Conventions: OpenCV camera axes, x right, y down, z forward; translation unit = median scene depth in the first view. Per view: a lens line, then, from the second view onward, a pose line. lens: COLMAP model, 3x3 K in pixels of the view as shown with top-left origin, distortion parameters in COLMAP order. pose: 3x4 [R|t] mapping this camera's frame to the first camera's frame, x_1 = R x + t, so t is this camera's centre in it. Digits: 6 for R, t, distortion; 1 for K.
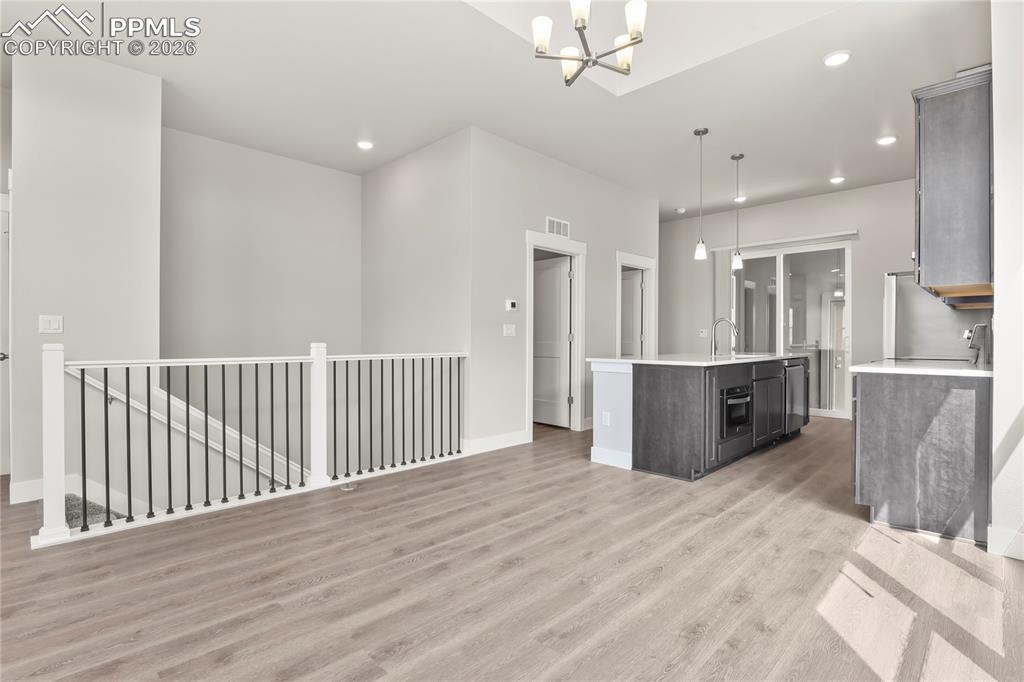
lens RADIAL K [[495.3, 0, 518.9], [0, 495.3, 341.2], [0, 0, 1]] dist [-0.005624, -0.000521]
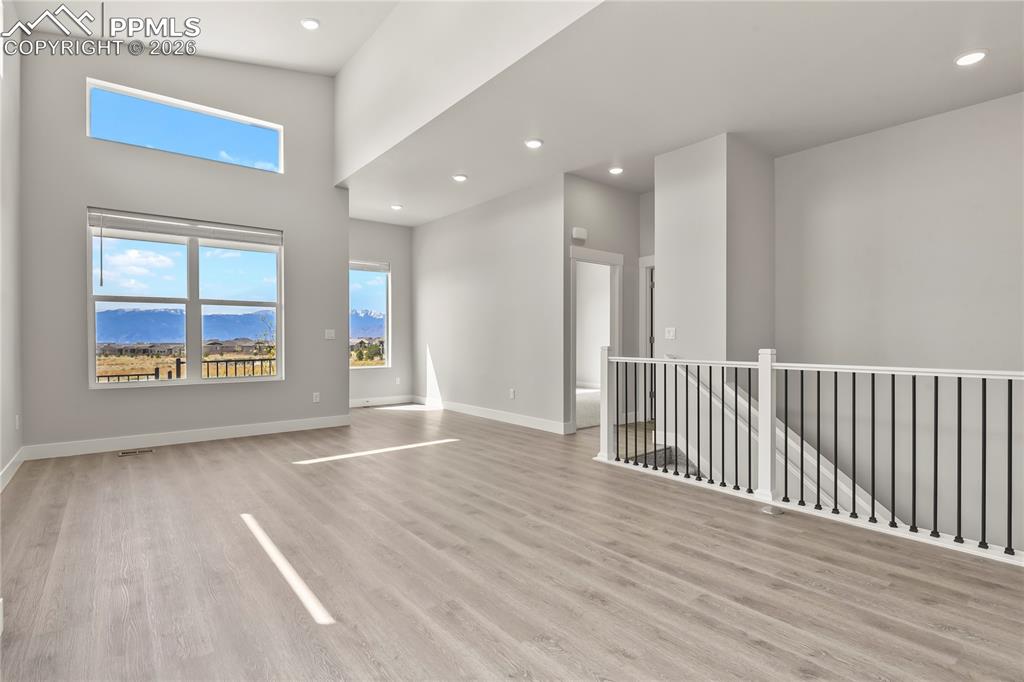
lens RADIAL K [[491.0, 0, 522.4], [0, 491.0, 343.2], [0, 0, 1]] dist [-0.015966, -0.000539]
pose [[-0.108644, 0.002482, -0.994078, 0.638533], [-0.006589, 0.999973, 0.003216, -0.011171], [0.994059, 0.006899, -0.108625, 0.698481]]
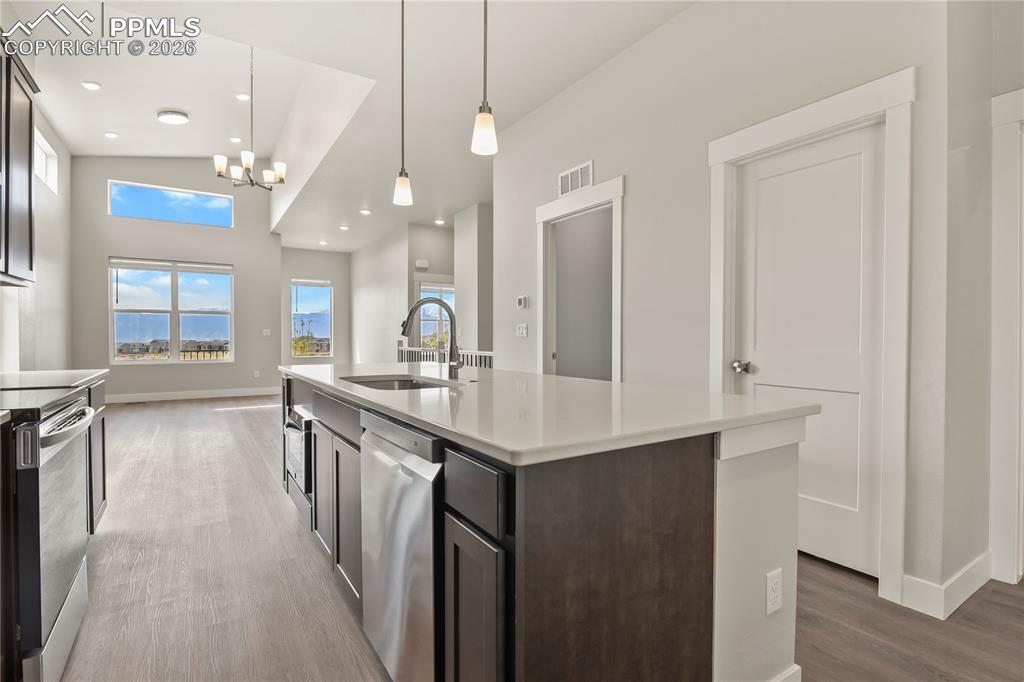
lens RADIAL K [[495.3, 0, 518.9], [0, 495.3, 341.2], [0, 0, 1]] dist [-0.005624, -0.000521]
pose [[-0.225311, 0.001278, -0.974286, 1.282137], [-0.009179, 0.999952, 0.003435, -0.008857], [0.974244, 0.009717, -0.225289, 1.797556]]
